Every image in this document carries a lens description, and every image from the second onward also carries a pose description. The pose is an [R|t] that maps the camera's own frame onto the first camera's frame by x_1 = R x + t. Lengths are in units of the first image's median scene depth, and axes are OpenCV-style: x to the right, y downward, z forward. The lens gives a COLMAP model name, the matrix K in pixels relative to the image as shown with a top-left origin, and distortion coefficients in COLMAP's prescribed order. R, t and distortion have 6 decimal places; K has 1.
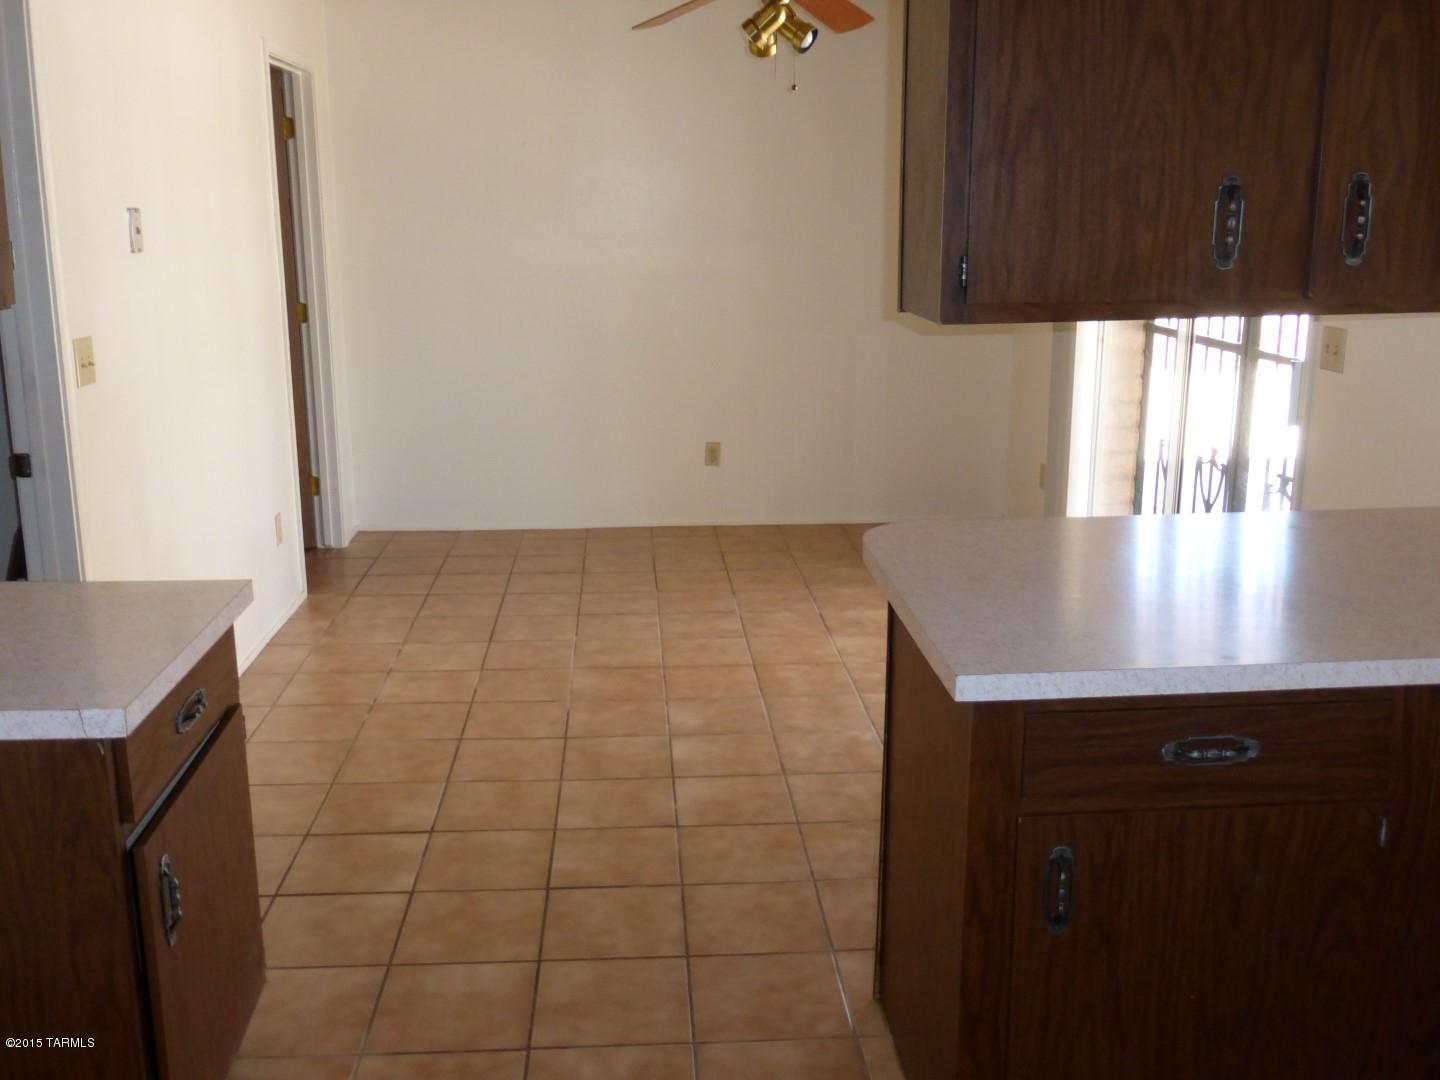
lens RADIAL K [[1354.6, 0, 712.7], [0, 1354.6, 501.6], [0, 0, 1]] dist [0.060529, 0.000000]
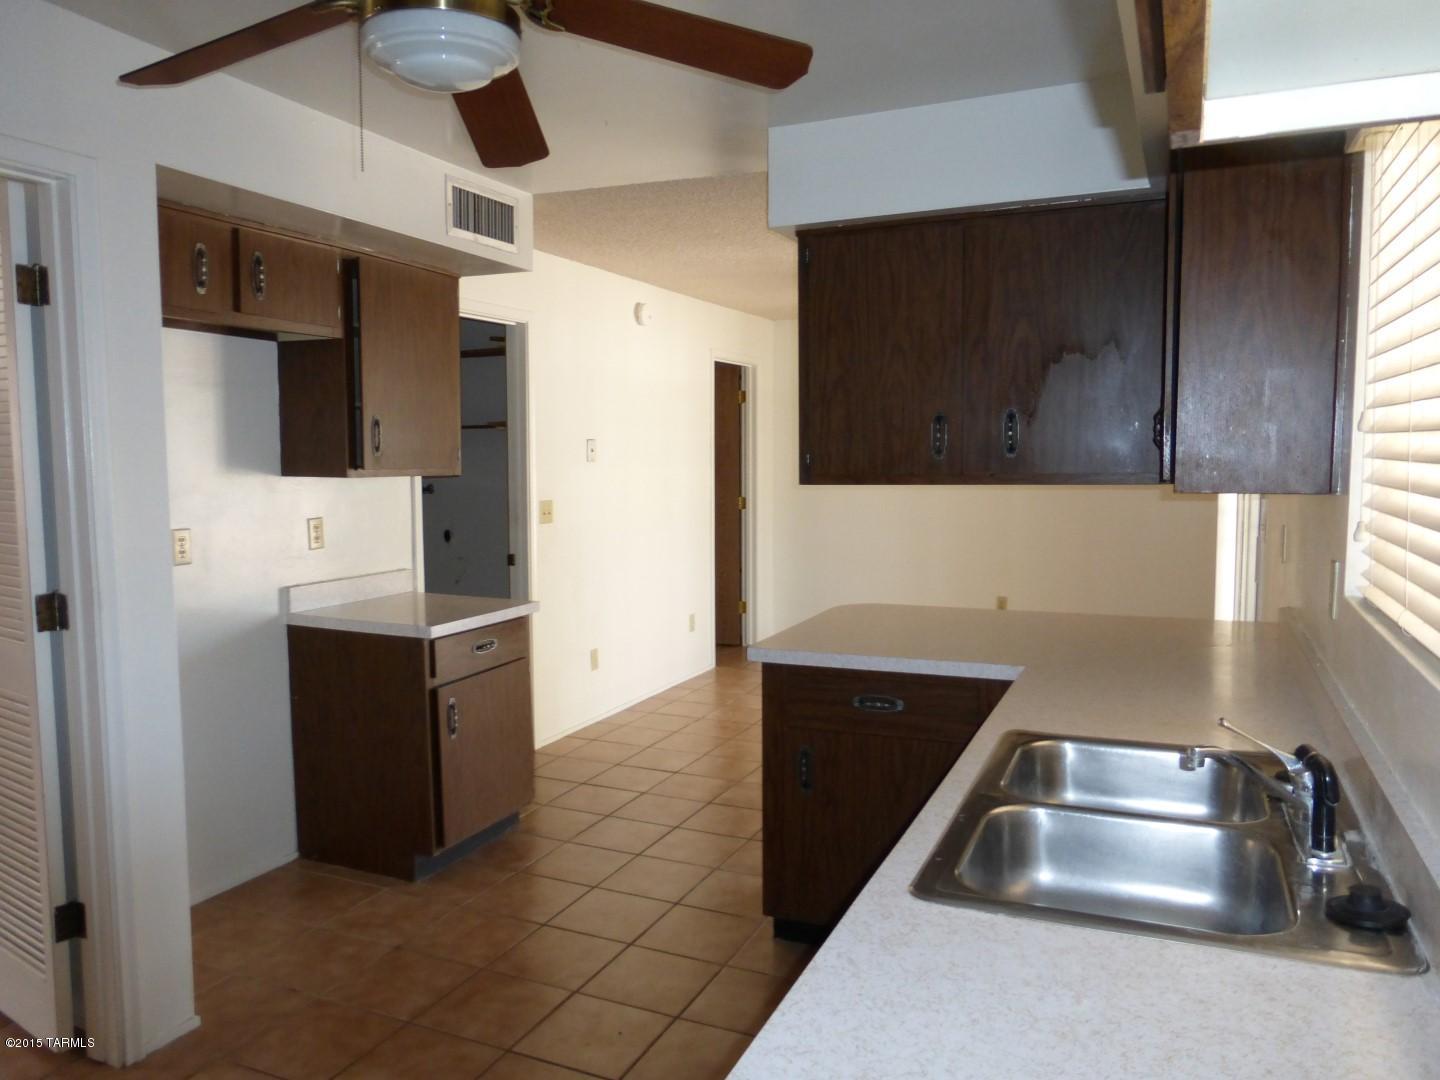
lens RADIAL K [[1030.6, 0, 717.6], [0, 1030.6, 540.1], [0, 0, 1]] dist [-0.003416, -0.000197]
pose [[0.887807, 0.036225, -0.458789, 0.768048], [-0.092406, 0.990627, -0.100598, 0.113652], [0.450844, 0.131706, 0.882832, -0.382504]]
